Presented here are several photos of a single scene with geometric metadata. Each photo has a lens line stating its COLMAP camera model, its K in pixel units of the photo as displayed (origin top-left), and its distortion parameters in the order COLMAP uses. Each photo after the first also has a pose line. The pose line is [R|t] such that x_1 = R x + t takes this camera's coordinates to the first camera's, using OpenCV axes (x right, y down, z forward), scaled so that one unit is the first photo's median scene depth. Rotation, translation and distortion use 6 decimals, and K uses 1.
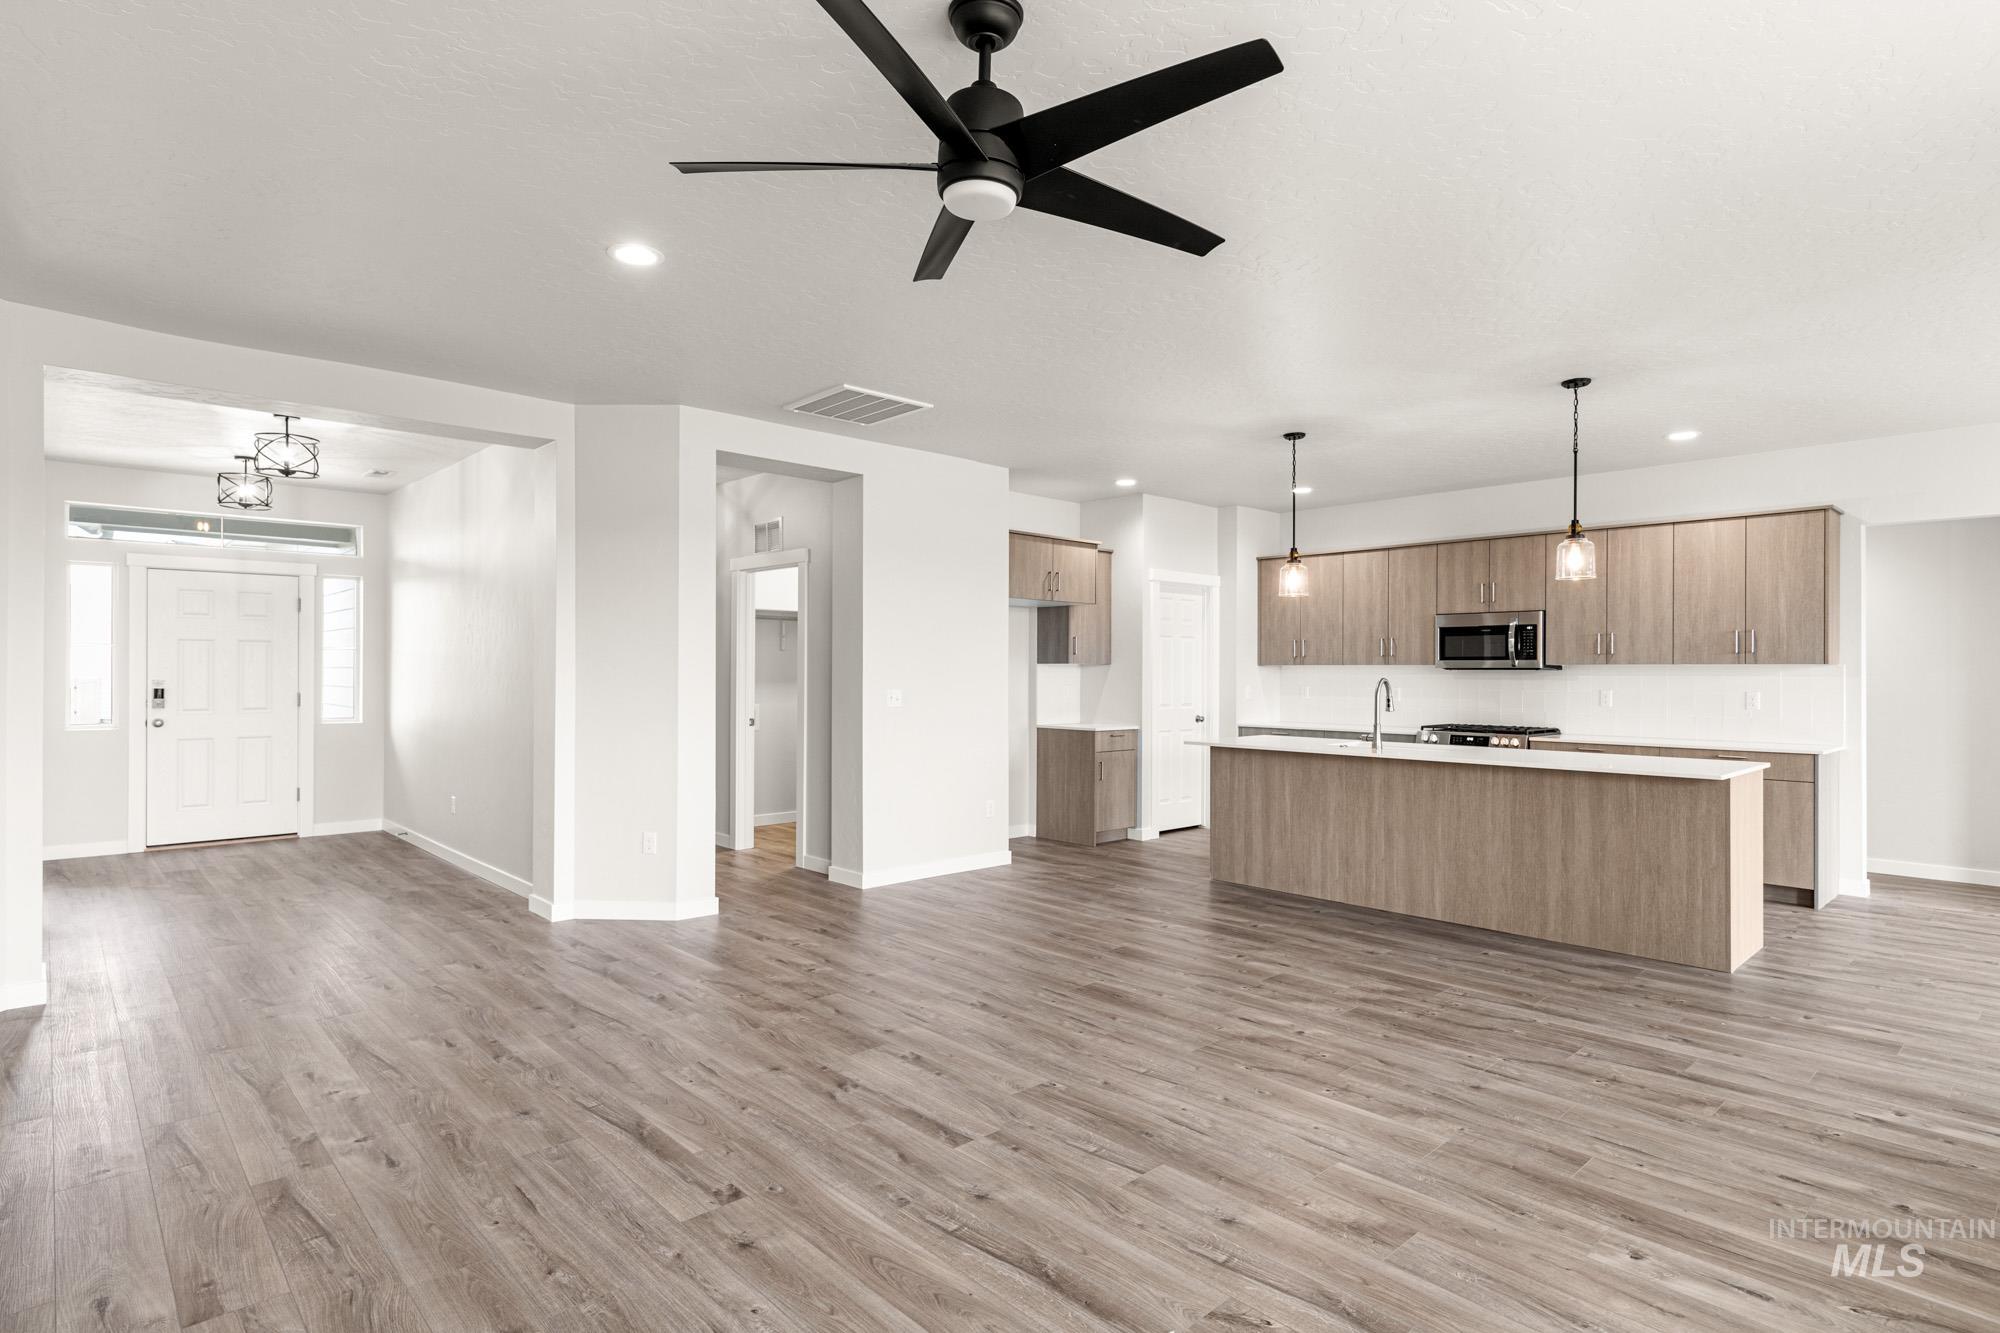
lens RADIAL K [[1035.3, 0, 998.2], [0, 1035.3, 688.0], [0, 0, 1]] dist [0.003688, 0.000360]
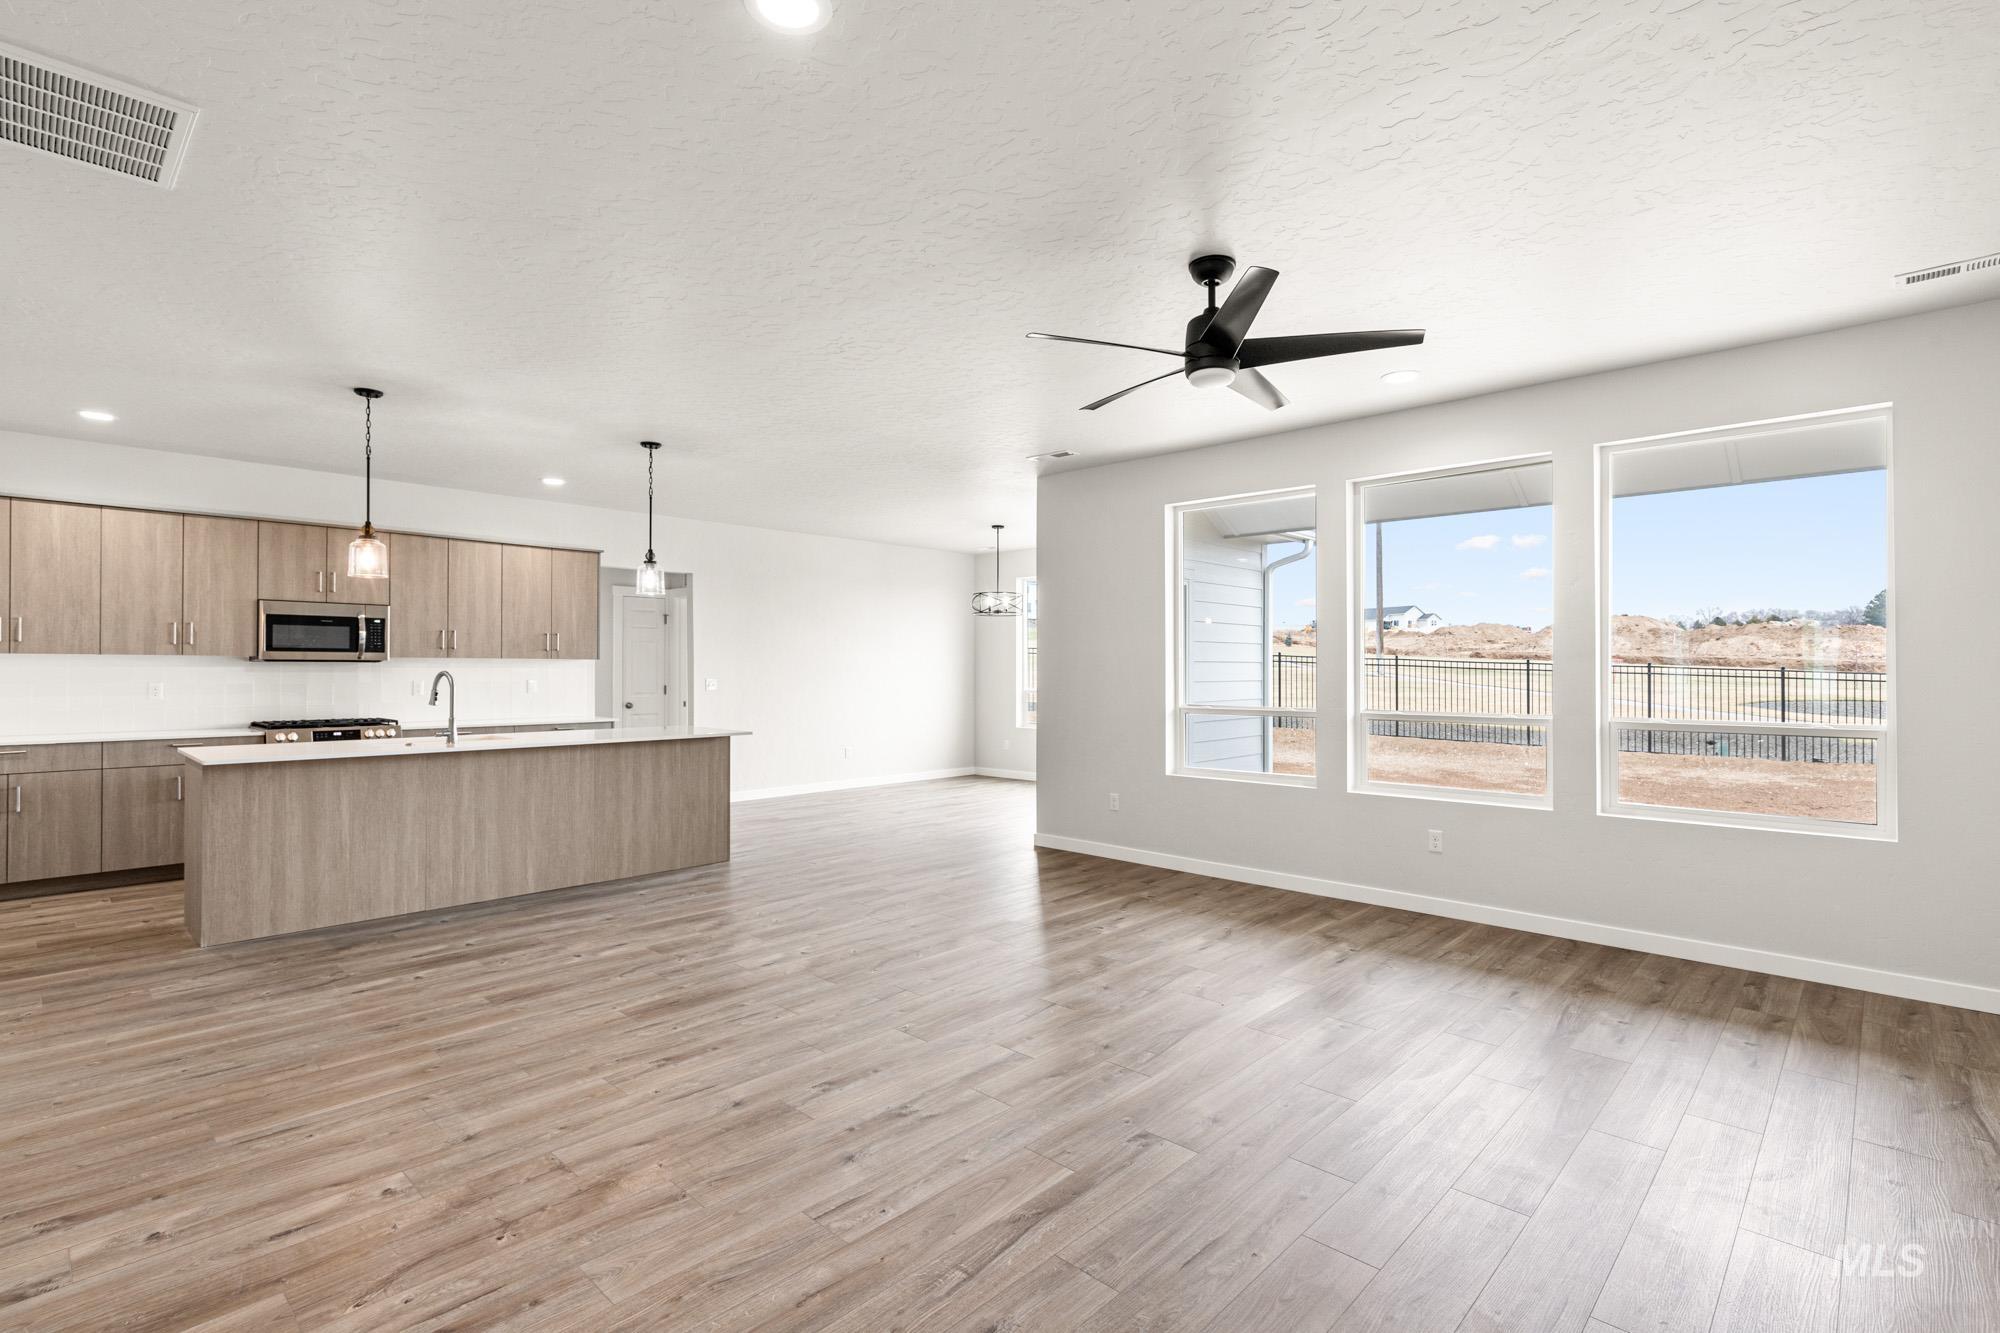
lens RADIAL K [[932.9, 0, 1000.0], [0, 932.9, 666.5], [0, 0, 1]] dist [0.002822, 0.000553]
pose [[-0.072413, -0.001101, 0.997374, -0.569316], [0.010356, 0.999945, 0.001855, -0.010660], [-0.997321, 0.010463, -0.072398, 0.556597]]
